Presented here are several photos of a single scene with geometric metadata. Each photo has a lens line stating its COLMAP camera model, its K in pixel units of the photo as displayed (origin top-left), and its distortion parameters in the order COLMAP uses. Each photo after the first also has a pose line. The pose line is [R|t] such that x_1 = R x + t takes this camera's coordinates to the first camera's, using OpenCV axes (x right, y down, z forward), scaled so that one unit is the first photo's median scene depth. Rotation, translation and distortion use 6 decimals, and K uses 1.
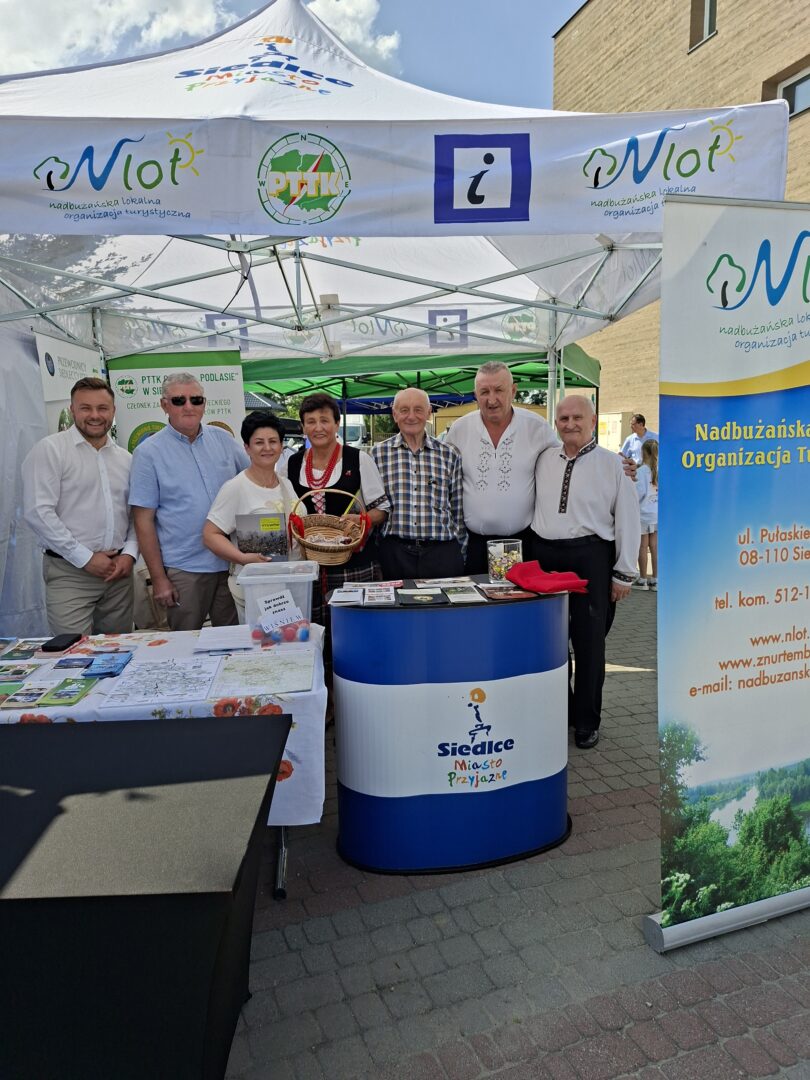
lens RADIAL K [[741.6, 0, 408.2], [0, 741.6, 541.6], [0, 0, 1]] dist [0.035996, -0.039744]
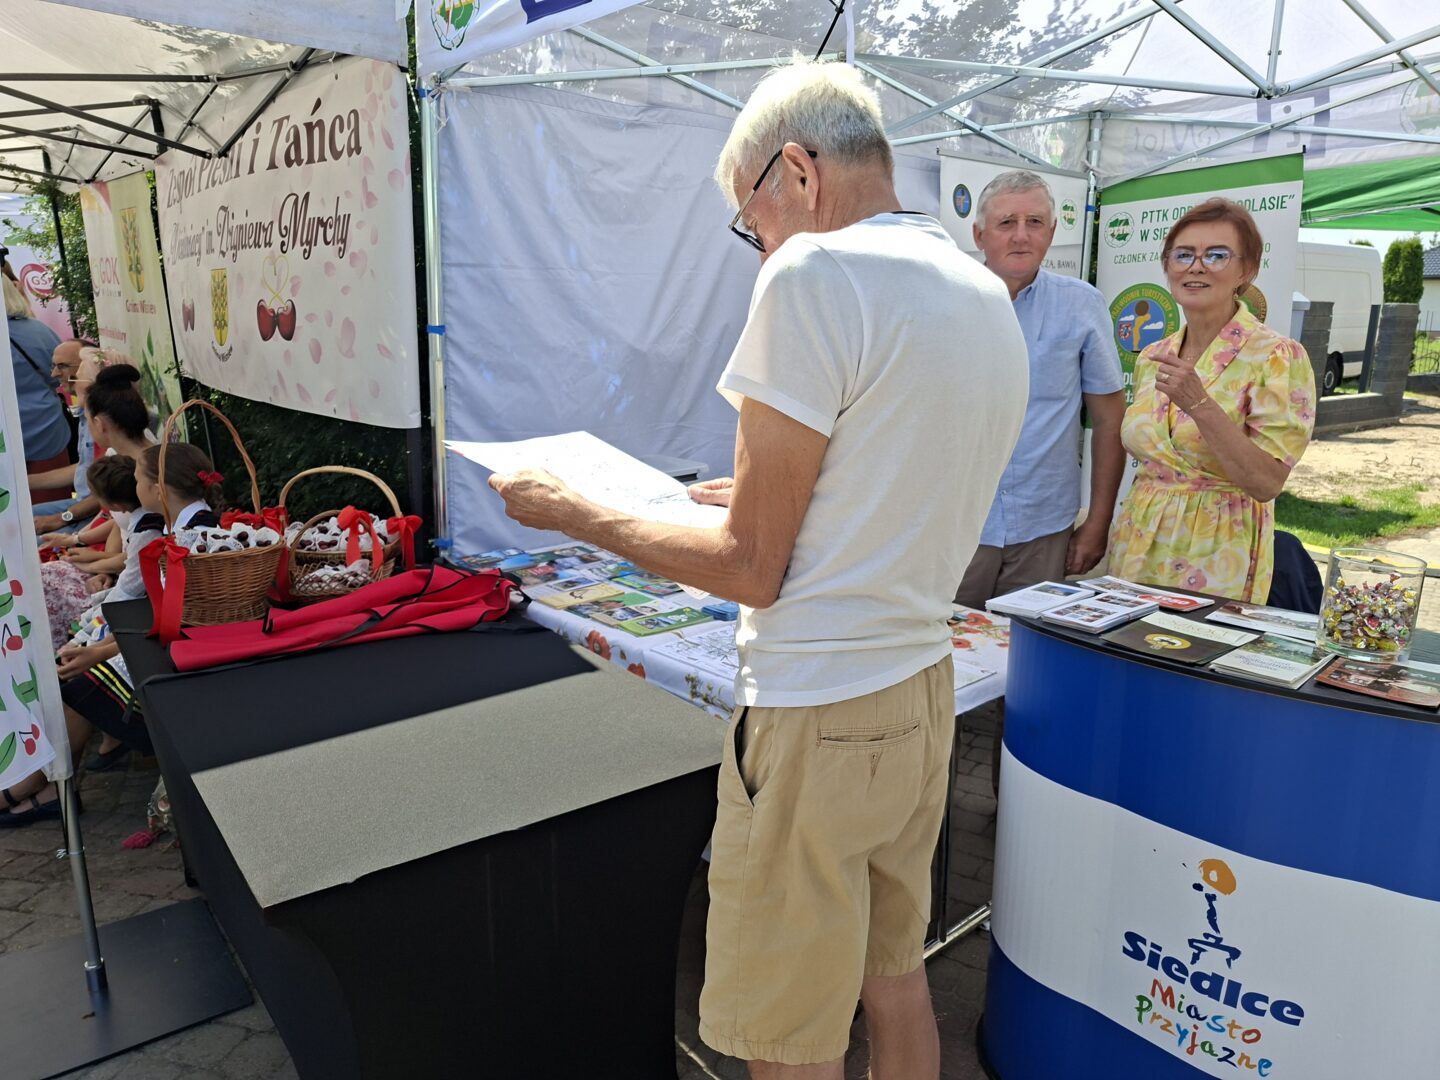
lens RADIAL K [[988.8, 0, 744.4], [0, 988.8, 556.4], [0, 0, 1]] dist [0.035996, -0.039744]
pose [[0.577118, 0.211972, -0.788672, 0.360612], [-0.134649, 0.977208, 0.164114, -0.044819], [0.805484, 0.011481, 0.592506, 0.393454]]
